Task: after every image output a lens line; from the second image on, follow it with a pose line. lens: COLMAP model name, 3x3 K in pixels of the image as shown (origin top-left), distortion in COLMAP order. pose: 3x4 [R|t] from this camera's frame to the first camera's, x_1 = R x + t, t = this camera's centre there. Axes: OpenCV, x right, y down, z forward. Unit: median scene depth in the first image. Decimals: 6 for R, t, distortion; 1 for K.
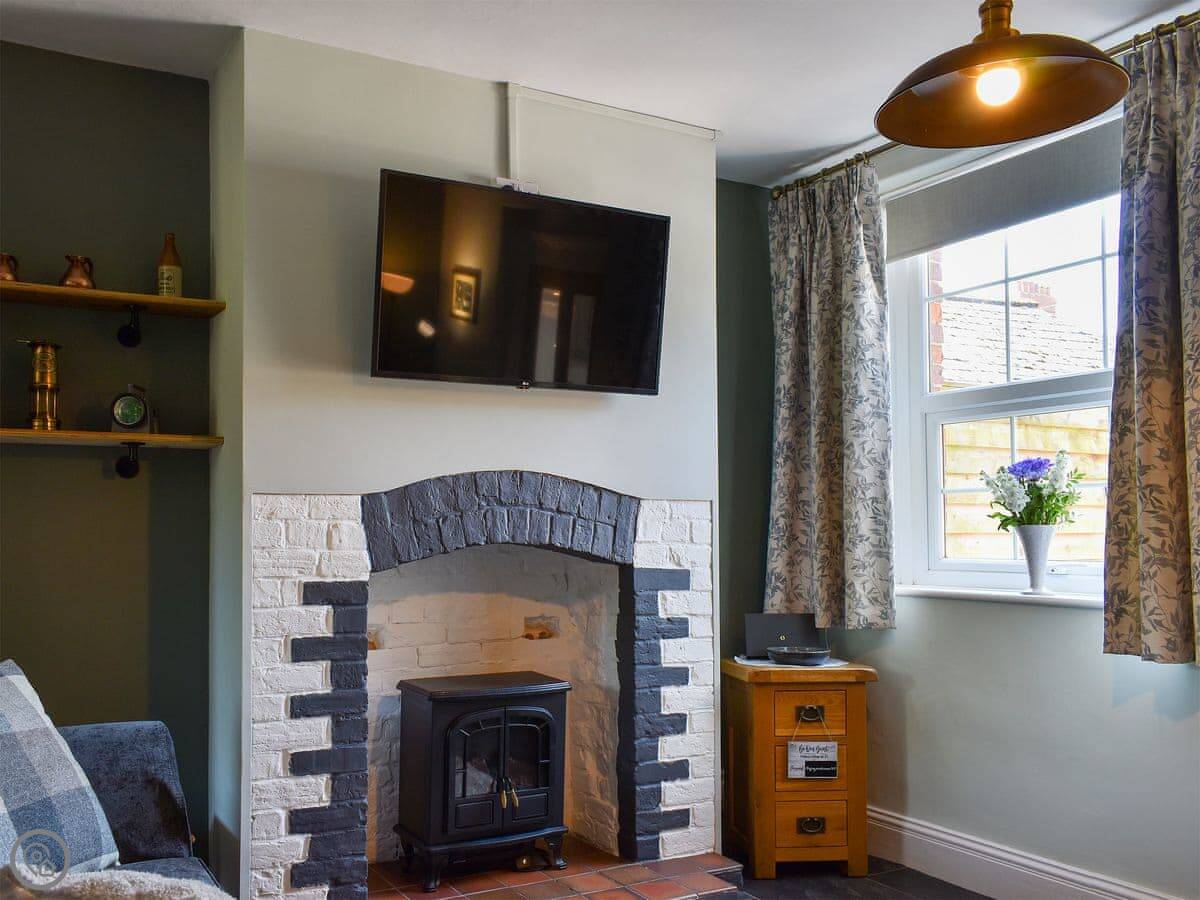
lens RADIAL K [[1081.8, 0, 550.7], [0, 1081.8, 480.2], [0, 0, 1]] dist [-0.000488, -0.004033]
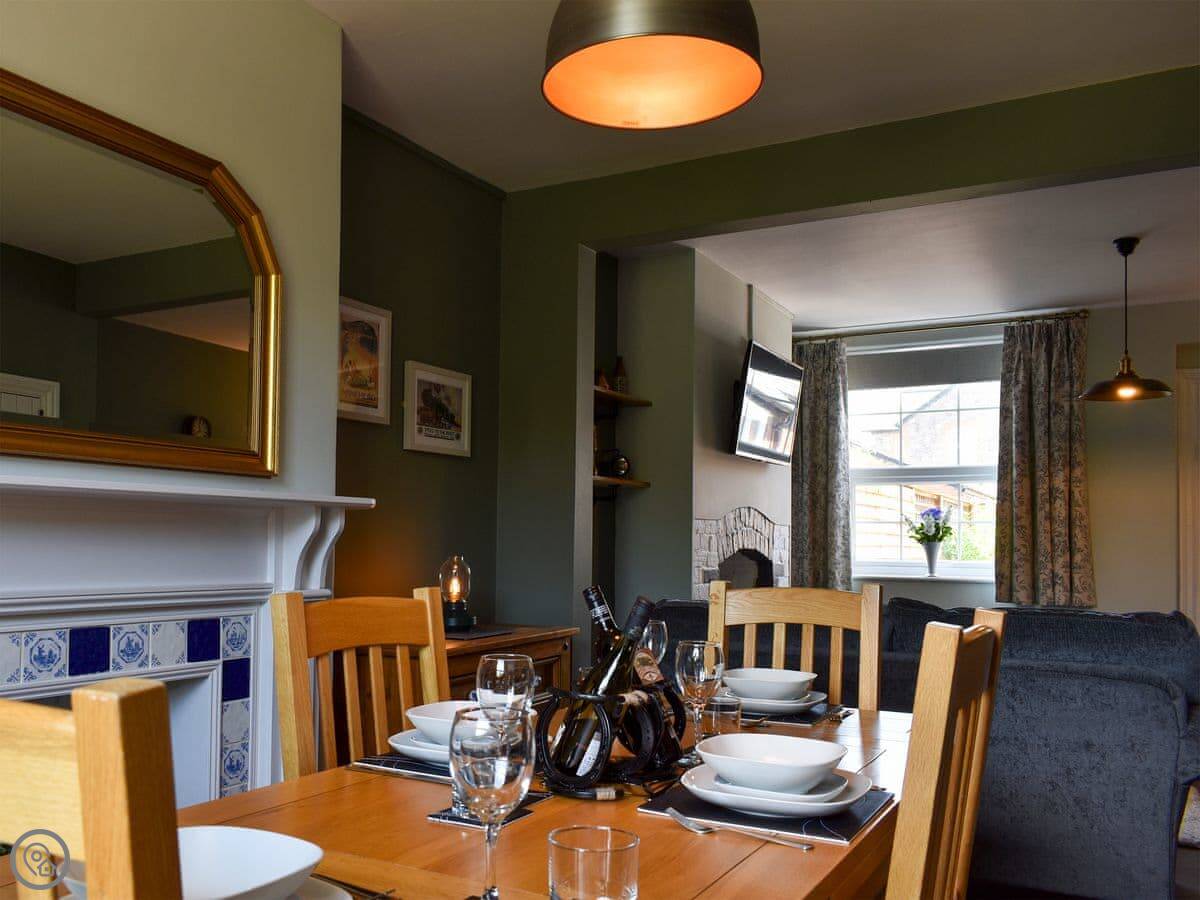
lens RADIAL K [[1081.8, 0, 550.7], [0, 1081.8, 480.2], [0, 0, 1]] dist [-0.000488, -0.004033]
pose [[0.841227, 0.044457, 0.538851, -1.219595], [-0.040447, 0.998996, -0.019277, -0.005276], [-0.539167, -0.005579, 0.842181, -0.293265]]
